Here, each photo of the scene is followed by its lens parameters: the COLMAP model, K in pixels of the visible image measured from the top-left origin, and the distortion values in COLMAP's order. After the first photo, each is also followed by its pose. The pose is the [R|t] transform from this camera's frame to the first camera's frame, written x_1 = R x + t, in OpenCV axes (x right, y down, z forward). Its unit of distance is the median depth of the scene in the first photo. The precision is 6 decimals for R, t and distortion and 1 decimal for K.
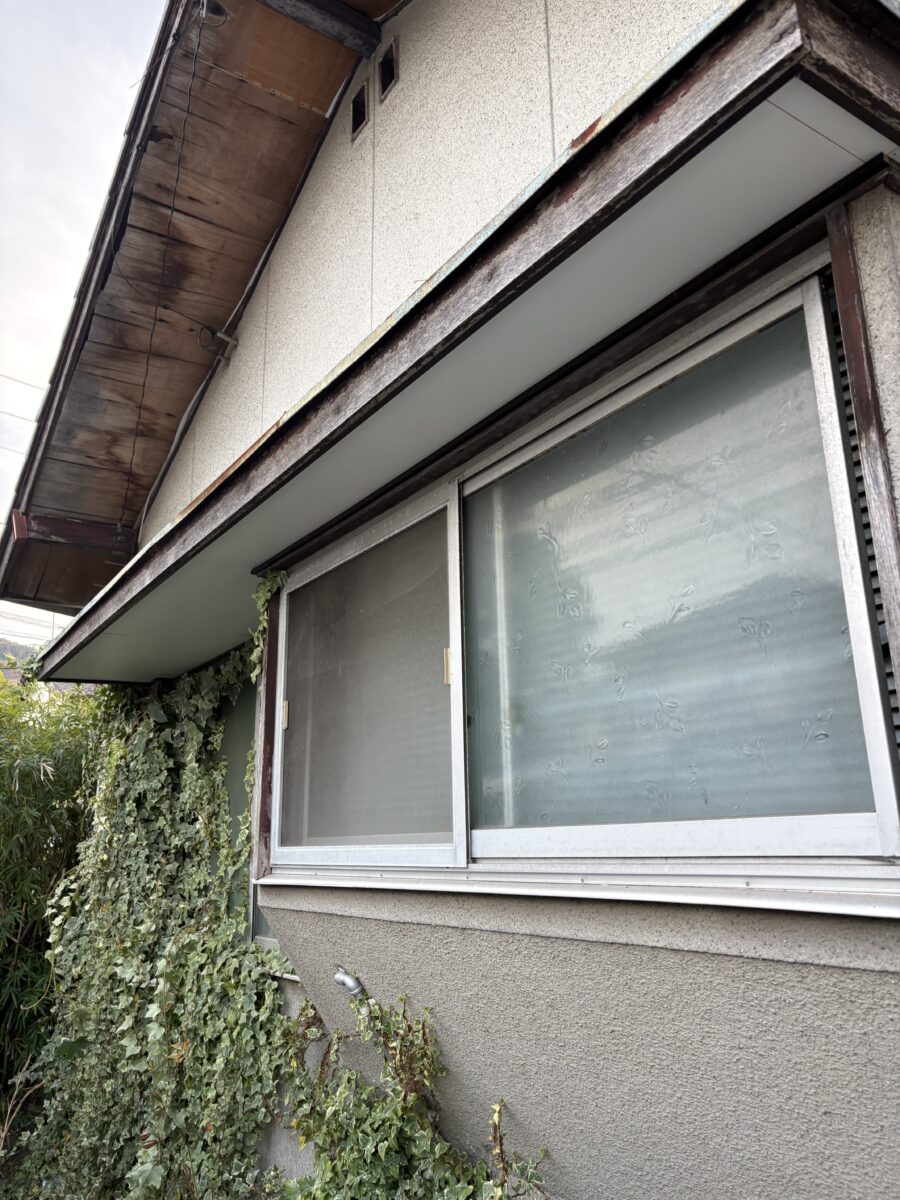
lens RADIAL K [[905.0, 0, 493.3], [0, 905.0, 599.7], [0, 0, 1]] dist [0.039549, 0.003716]
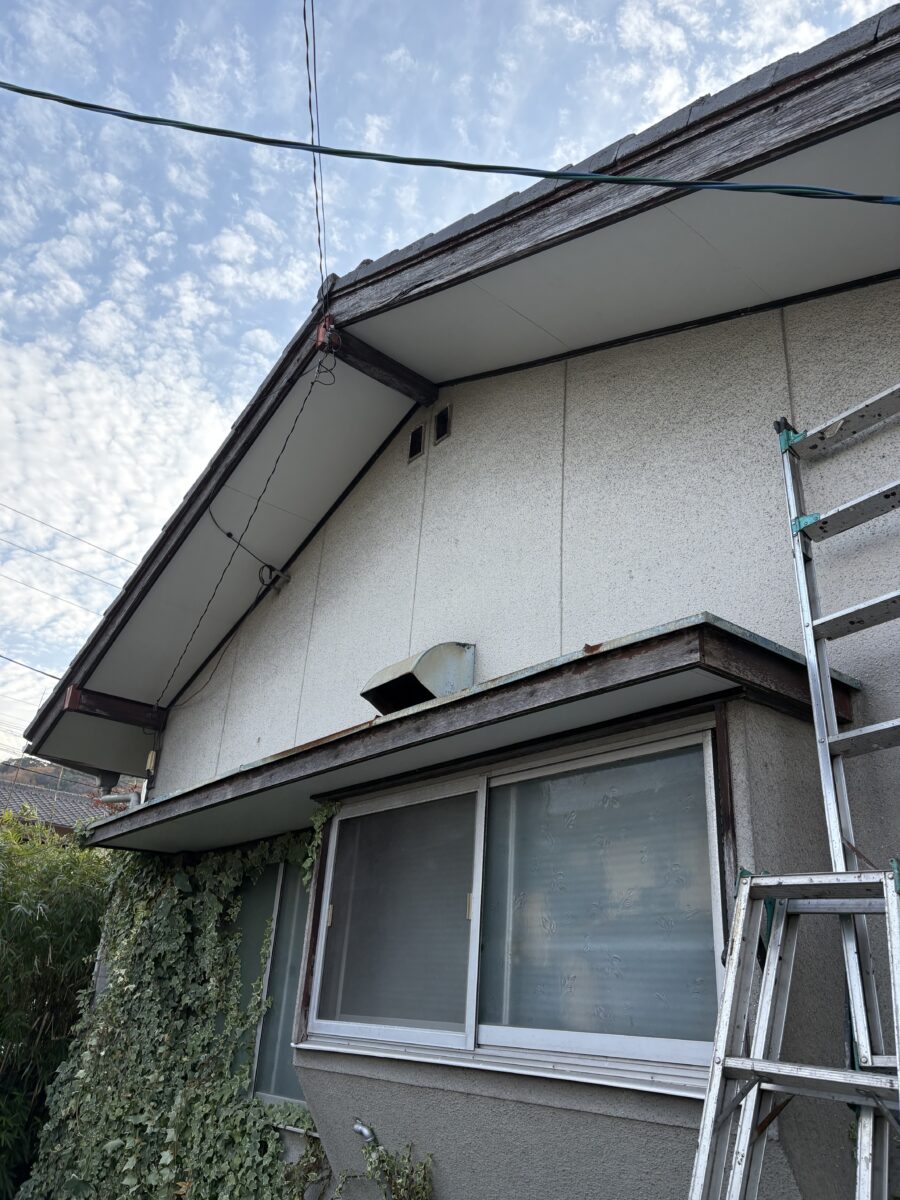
lens RADIAL K [[905.0, 0, 493.3], [0, 905.0, 599.7], [0, 0, 1]] dist [0.039549, 0.003716]
pose [[0.992791, 0.109433, 0.048902, -0.088611], [-0.099951, 0.981019, -0.166166, -0.111823], [-0.066158, 0.160080, 0.984885, -0.361273]]
